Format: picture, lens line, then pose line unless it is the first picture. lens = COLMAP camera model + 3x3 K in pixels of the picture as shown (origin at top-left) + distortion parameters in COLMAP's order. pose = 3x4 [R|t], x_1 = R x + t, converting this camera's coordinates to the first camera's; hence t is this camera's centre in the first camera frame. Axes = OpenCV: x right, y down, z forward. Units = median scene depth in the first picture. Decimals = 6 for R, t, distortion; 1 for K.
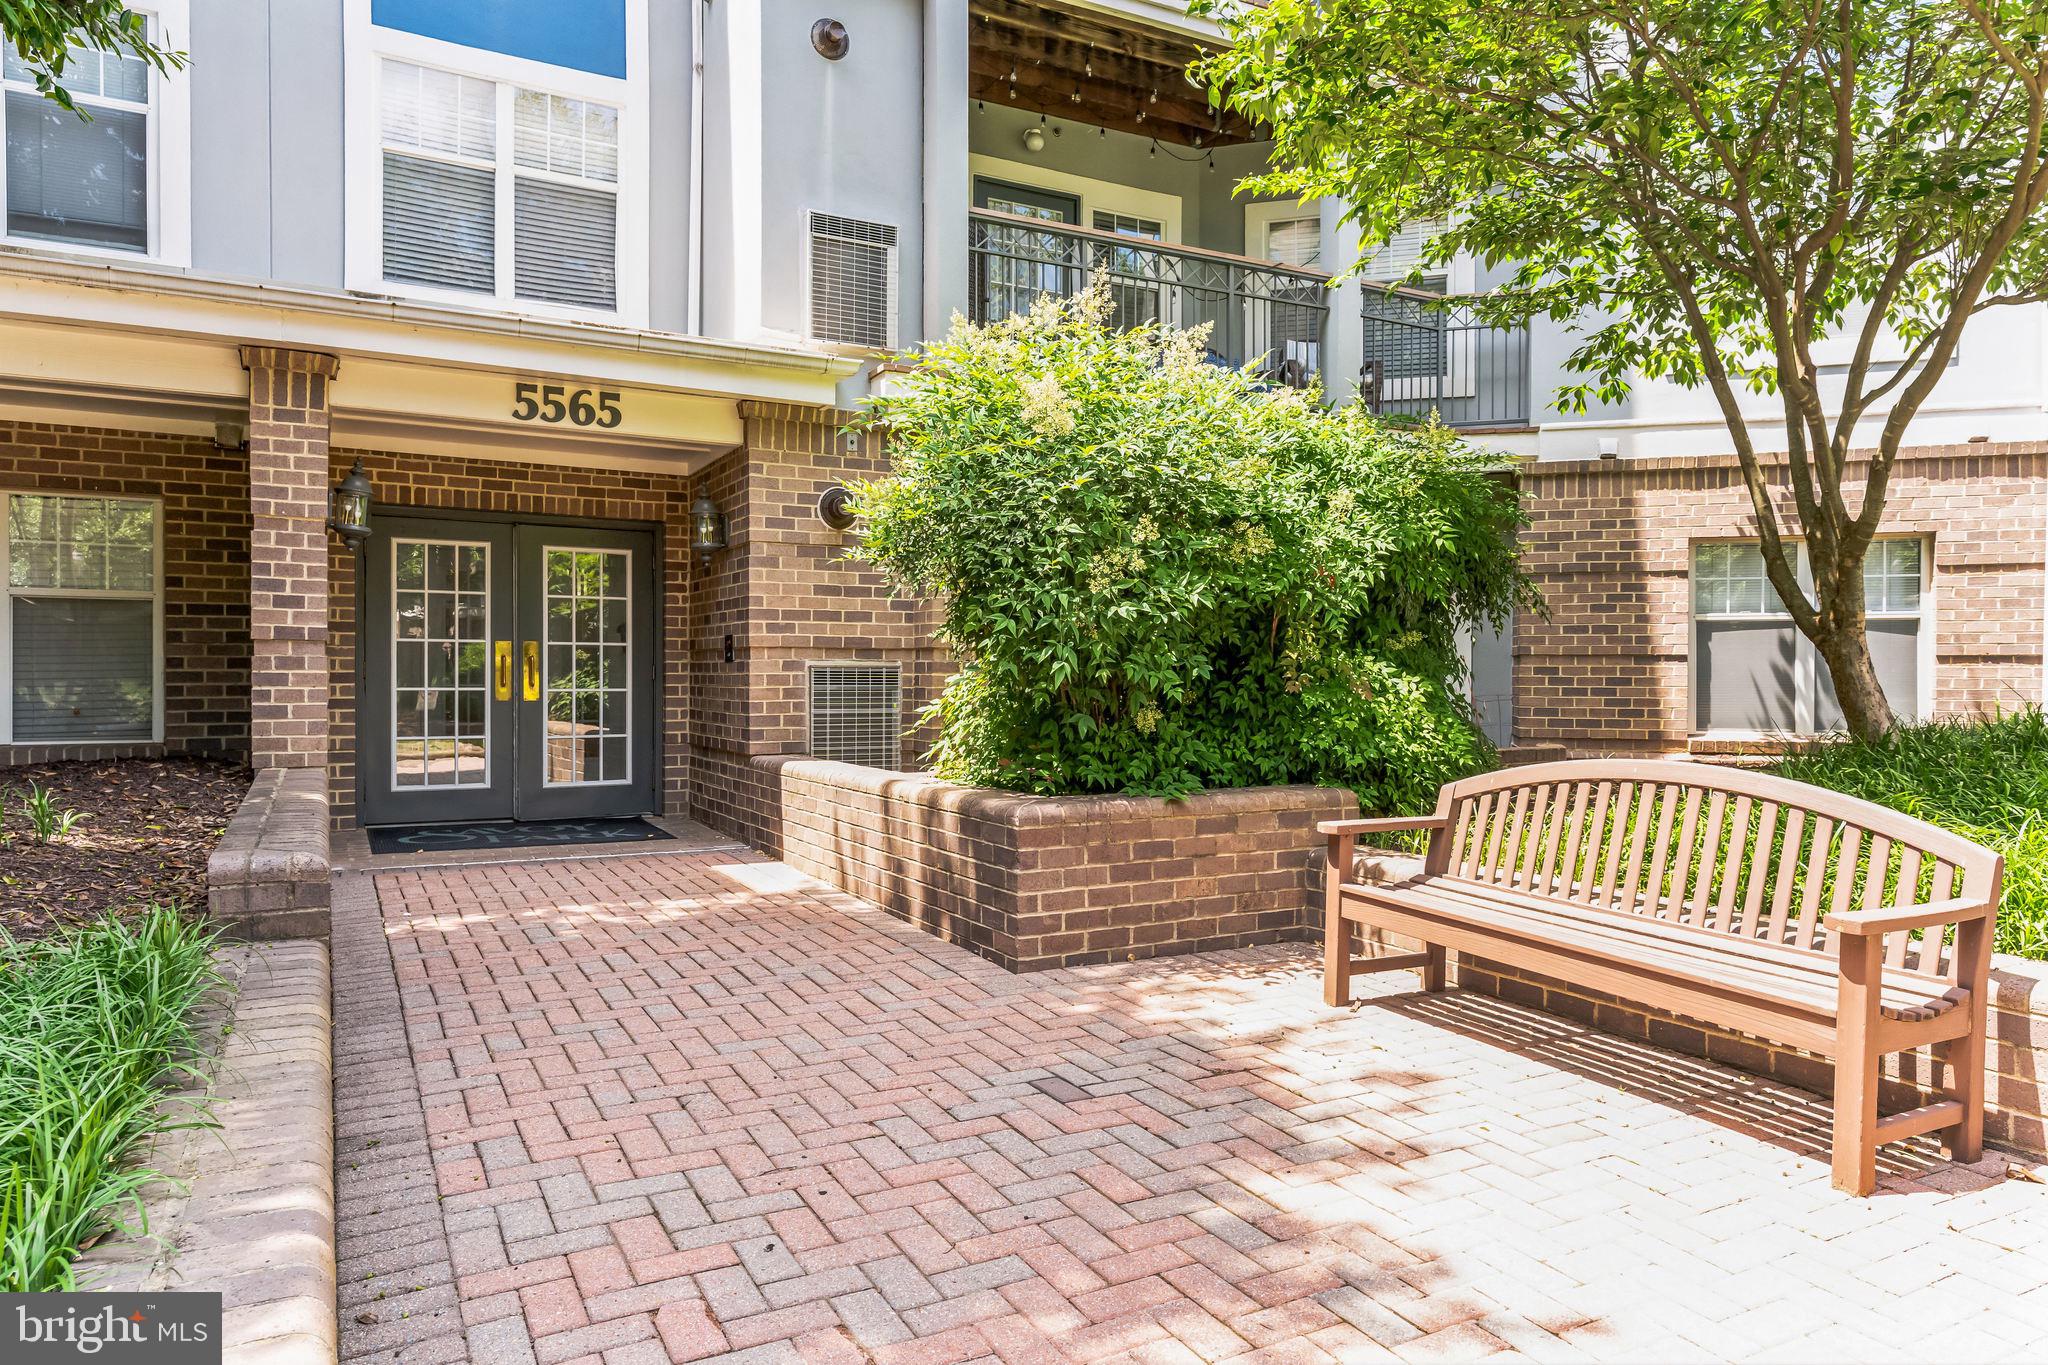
lens RADIAL K [[1254.9, 0, 1077.1], [0, 1254.9, 682.9], [0, 0, 1]] dist [-0.002612, -0.001122]
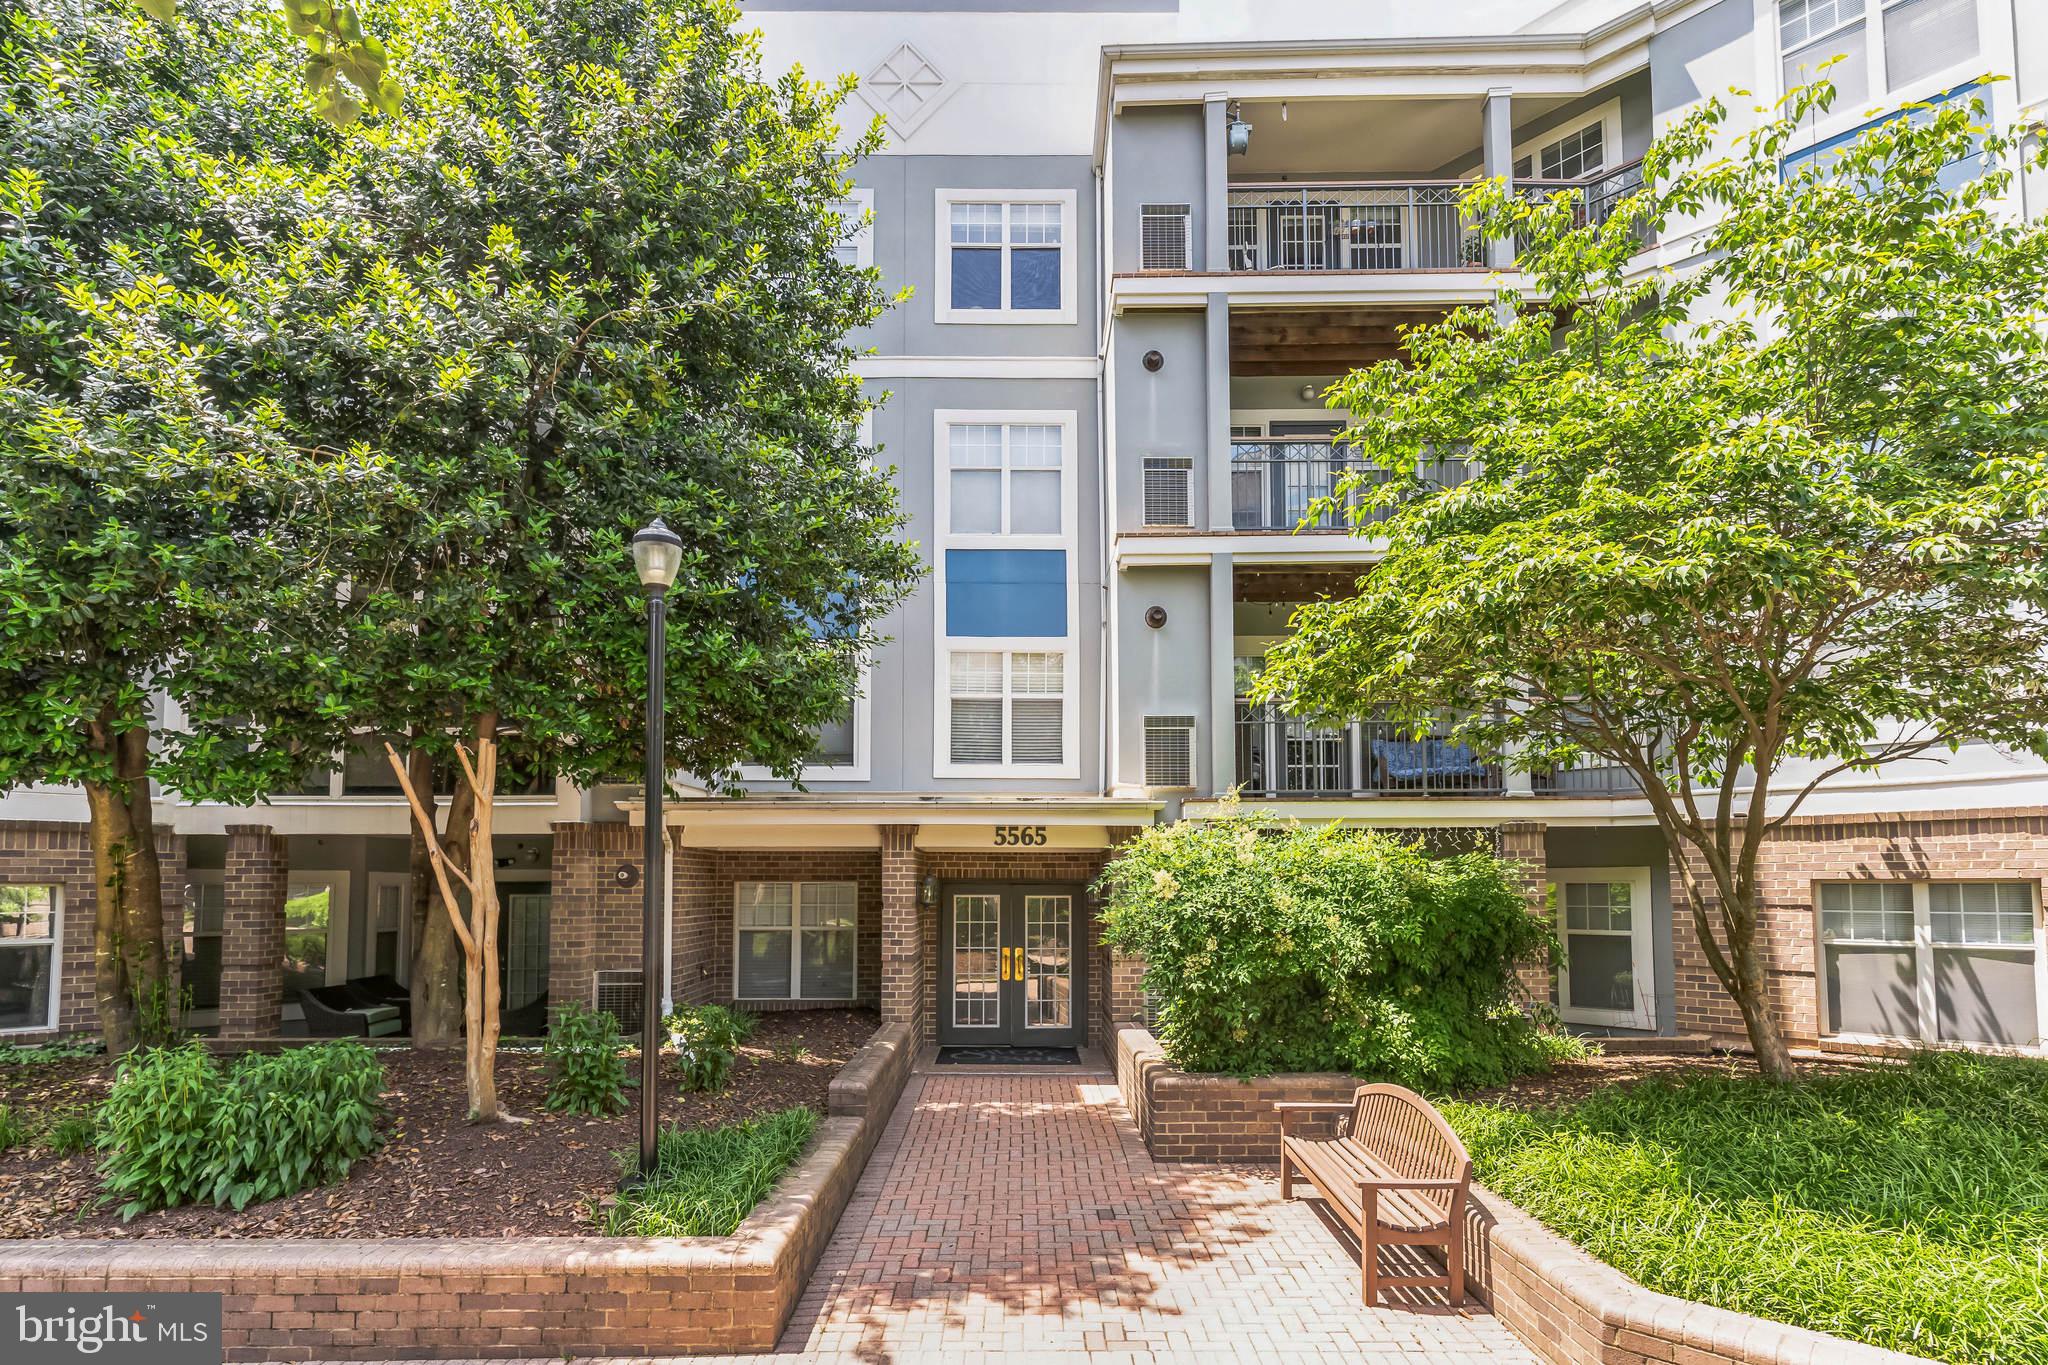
lens RADIAL K [[1061.2, 0, 1061.1], [0, 1061.2, 818.9], [0, 0, 1]] dist [0.003570, 0.001197]
pose [[0.876047, -0.035566, -0.480912, 0.430818], [0.003765, 0.997750, -0.066932, -0.135090], [0.482210, 0.056825, 0.874211, -0.396649]]
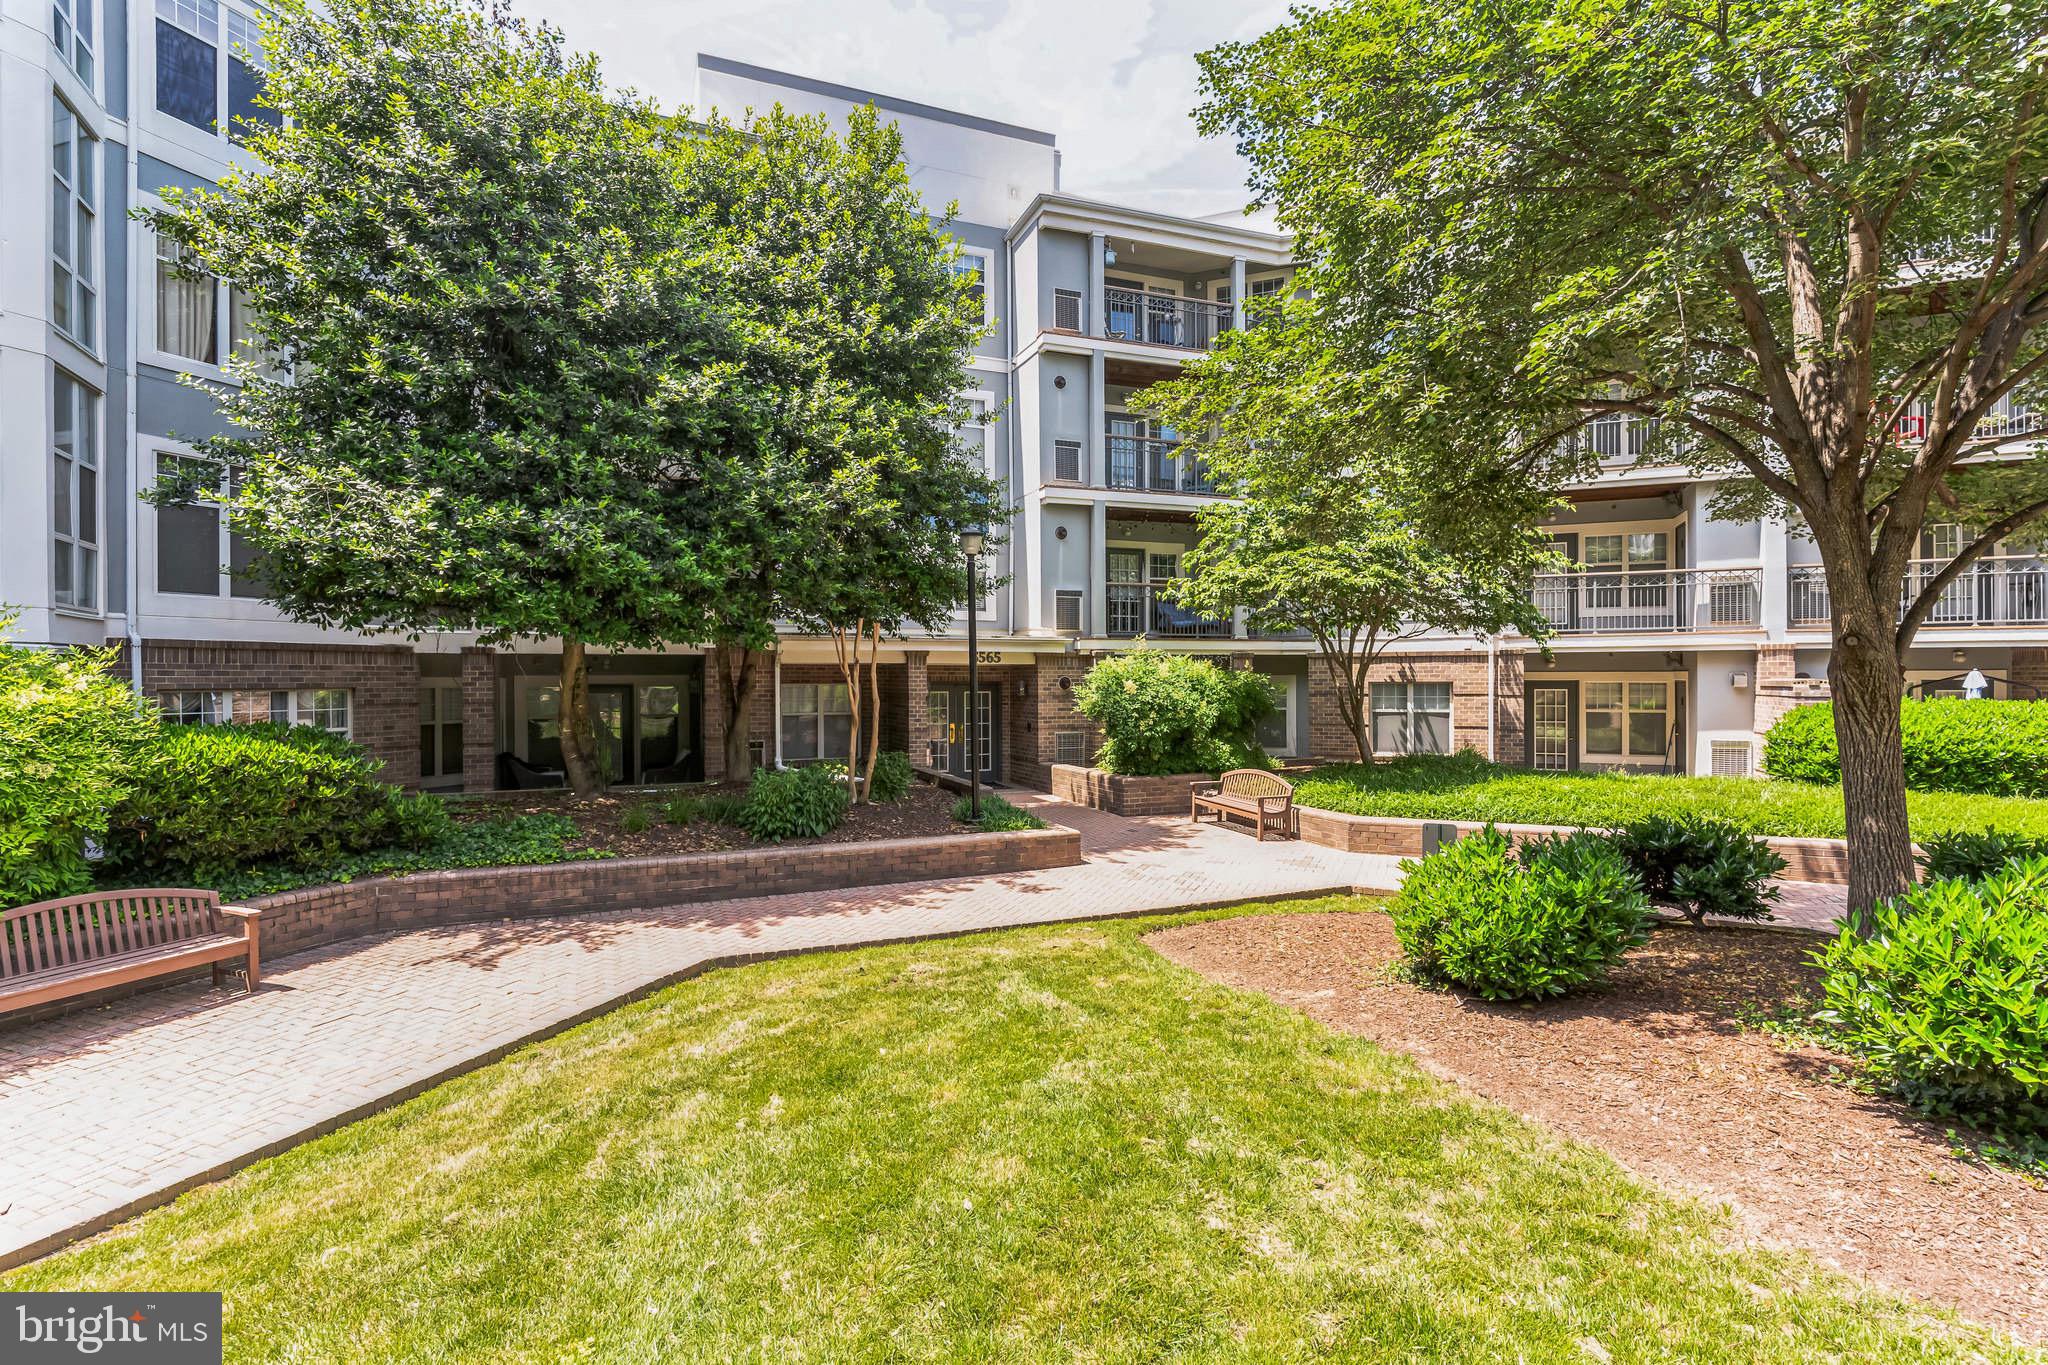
lens RADIAL K [[1040.1, 0, 1024.0], [0, 1040.1, 682.5], [0, 0, 1]] dist [-0.000368, 0.000131]
pose [[0.990857, -0.007216, -0.134723, 0.062626], [0.007696, 0.999966, 0.003043, -0.159764], [0.134696, -0.004052, 0.990879, -1.696097]]
